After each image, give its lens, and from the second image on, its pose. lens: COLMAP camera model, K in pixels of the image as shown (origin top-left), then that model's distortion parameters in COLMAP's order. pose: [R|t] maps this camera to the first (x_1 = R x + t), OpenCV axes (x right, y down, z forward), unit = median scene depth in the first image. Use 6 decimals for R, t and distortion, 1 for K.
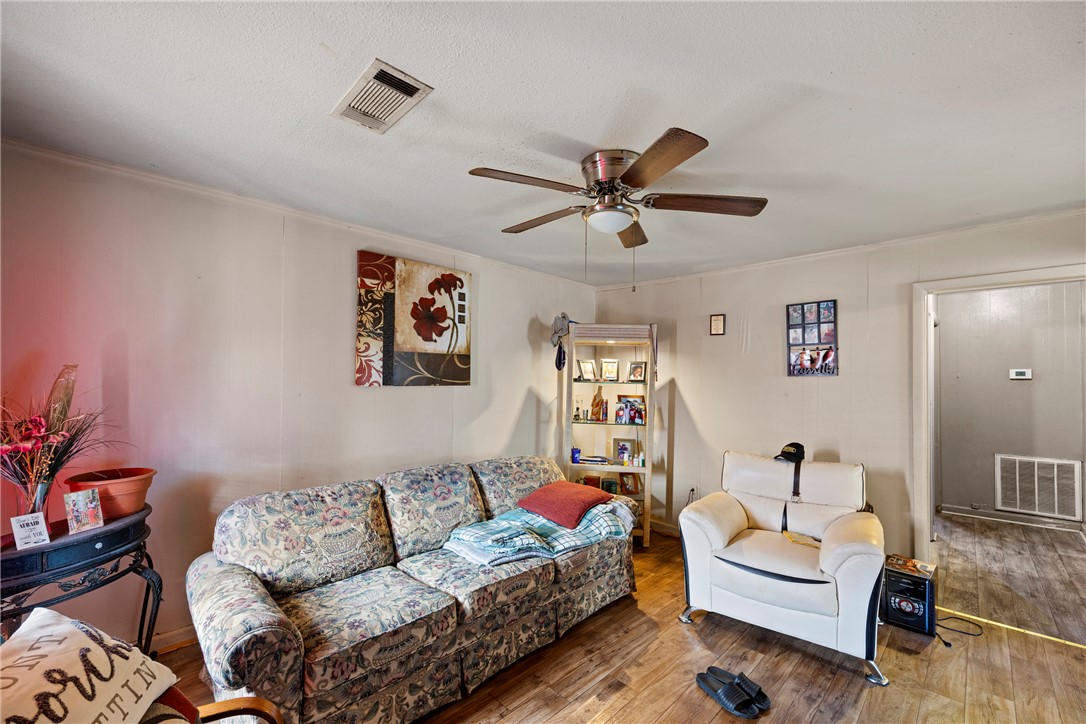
lens RADIAL K [[437.7, 0, 536.1], [0, 437.7, 378.8], [0, 0, 1]] dist [-0.002037, 0.000244]
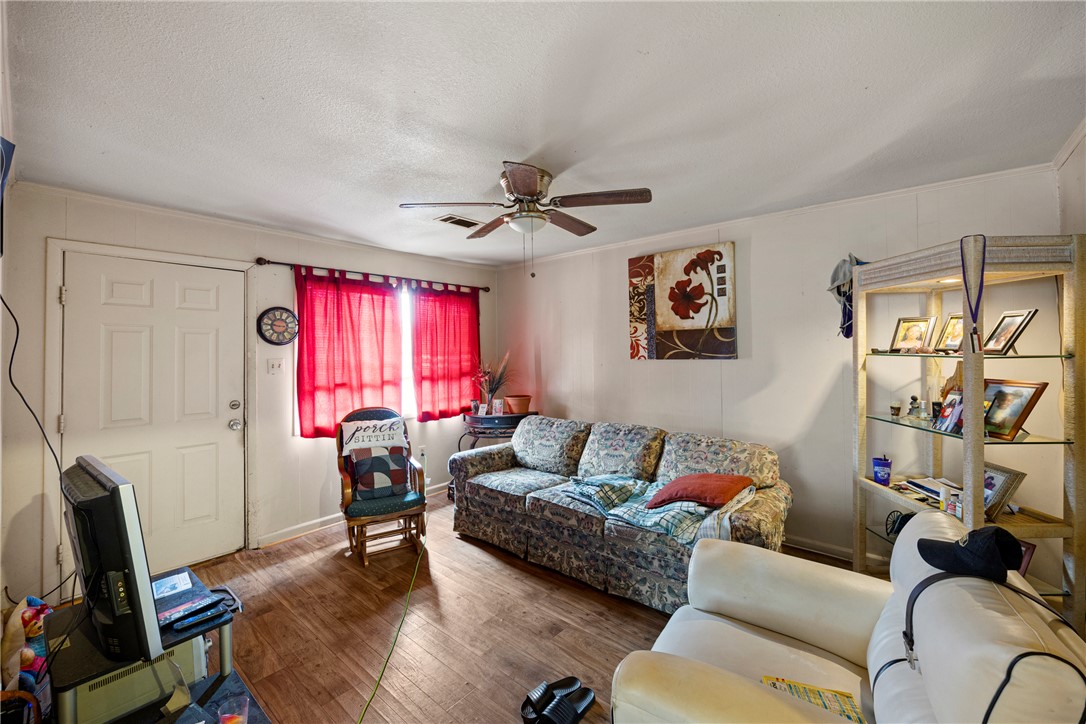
lens RADIAL K [[437.7, 0, 553.3], [0, 437.7, 353.2], [0, 0, 1]] dist [-0.002037, 0.000244]
pose [[0.104776, -0.008344, -0.994461, 0.834388], [0.013301, 0.999887, -0.006988, 0.003634], [0.994407, -0.012495, 0.104876, 0.565408]]
